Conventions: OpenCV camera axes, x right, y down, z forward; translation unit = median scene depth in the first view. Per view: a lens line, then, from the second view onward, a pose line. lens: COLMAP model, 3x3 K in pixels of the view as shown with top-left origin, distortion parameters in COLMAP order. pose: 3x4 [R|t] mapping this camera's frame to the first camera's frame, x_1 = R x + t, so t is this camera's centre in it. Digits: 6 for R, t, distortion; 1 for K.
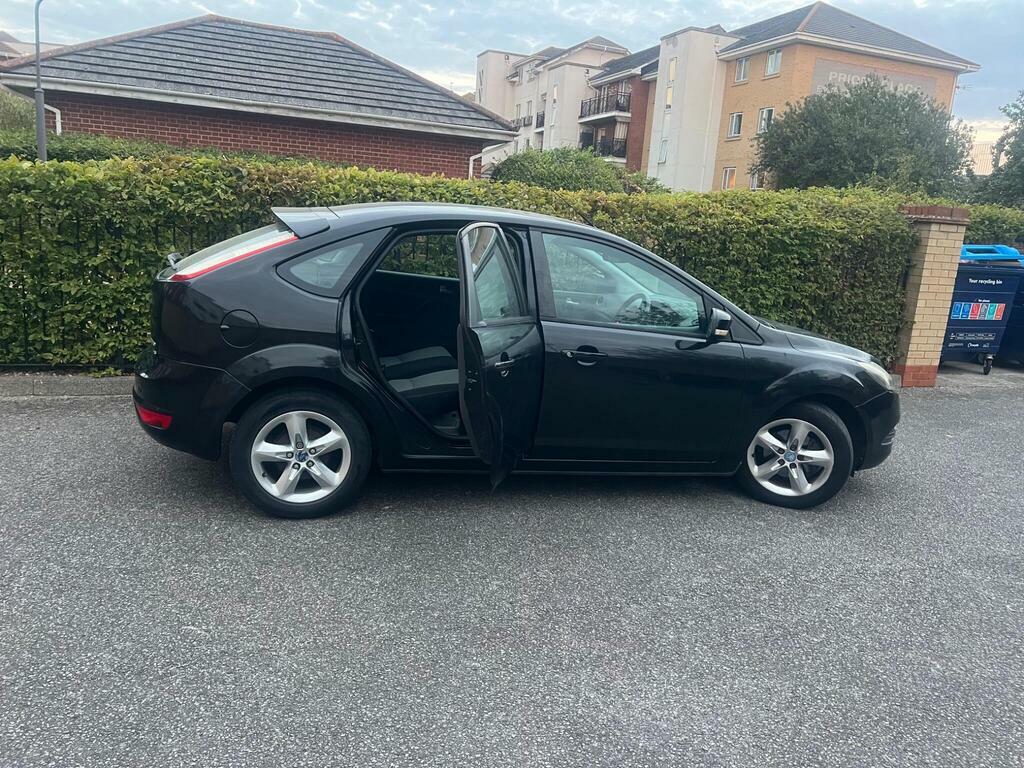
lens RADIAL K [[779.7, 0, 512.9], [0, 779.7, 382.2], [0, 0, 1]] dist [0.039237, -0.048233]
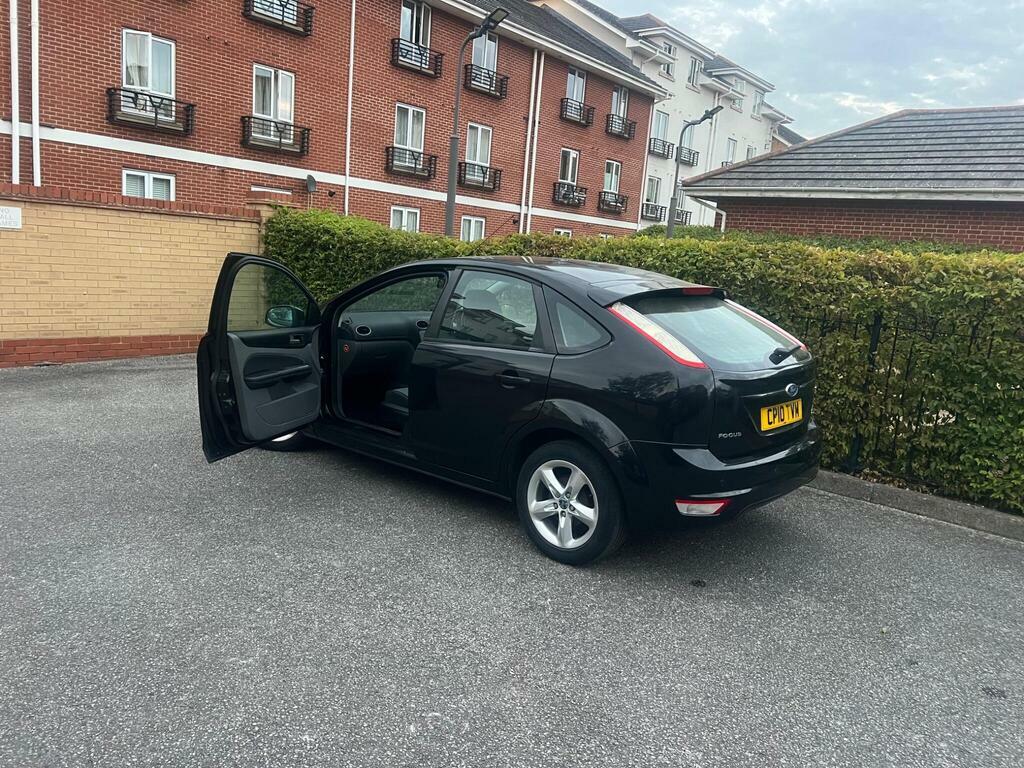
lens RADIAL K [[779.7, 0, 512.3], [0, 779.7, 384.2], [0, 0, 1]] dist [0.039237, -0.048233]
pose [[0.491658, 0.113011, -0.863424, 0.345274], [-0.222739, 0.974878, 0.000765, -0.013566], [0.841819, 0.191942, 0.504478, 0.161414]]
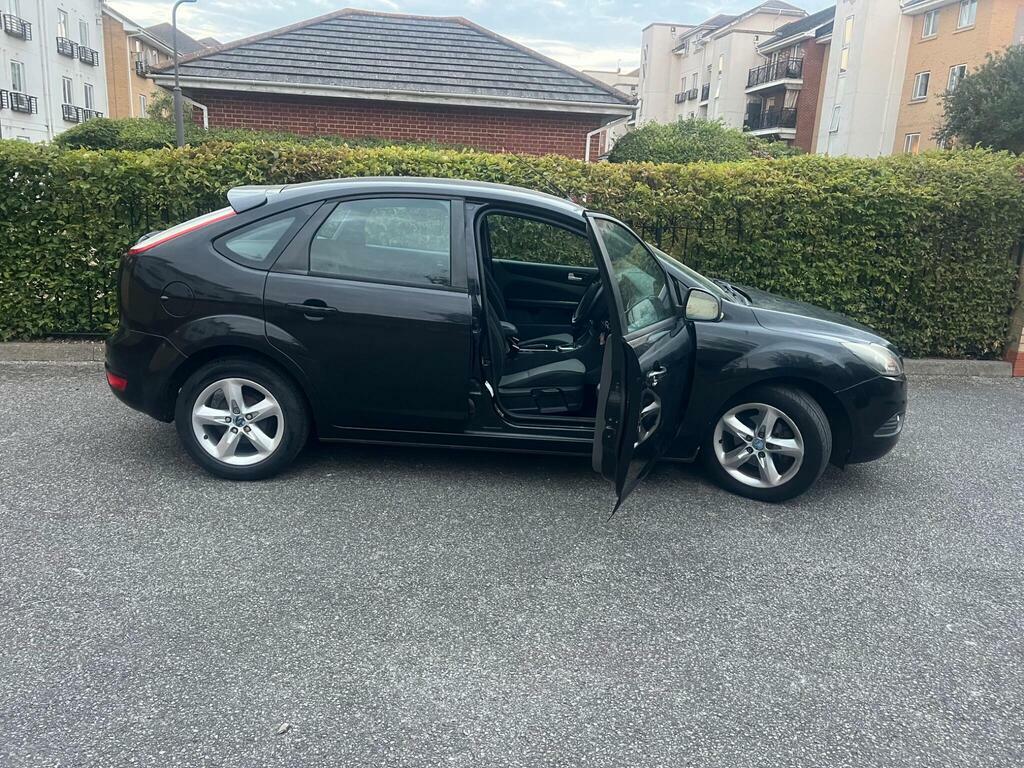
lens RADIAL K [[779.7, 0, 507.1], [0, 779.7, 381.1], [0, 0, 1]] dist [0.039237, -0.048233]
pose [[0.974483, 0.027820, -0.222728, 0.090824], [-0.022995, 0.999442, 0.024229, 0.001908], [0.223278, -0.018489, 0.974579, 0.014943]]
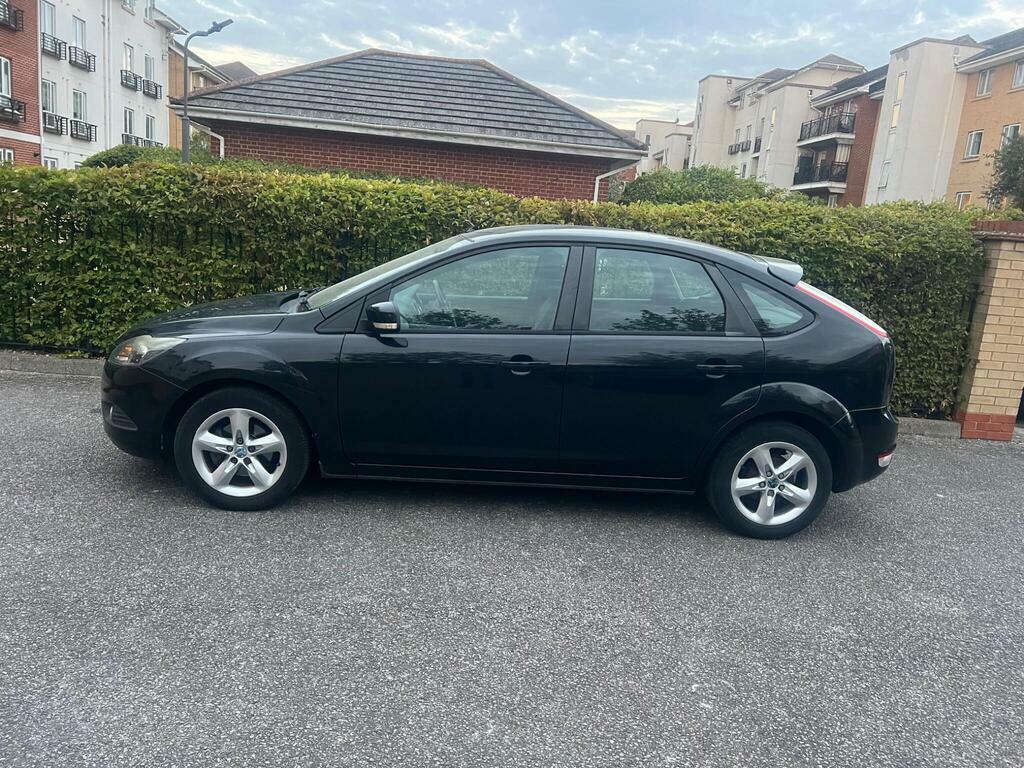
lens RADIAL K [[779.7, 0, 515.8], [0, 779.7, 388.9], [0, 0, 1]] dist [0.039237, -0.048233]
pose [[0.957001, 0.068935, -0.281774, 0.174855], [-0.076630, 0.996925, -0.016370, 0.002640], [0.279780, 0.037258, 0.959341, 0.044746]]
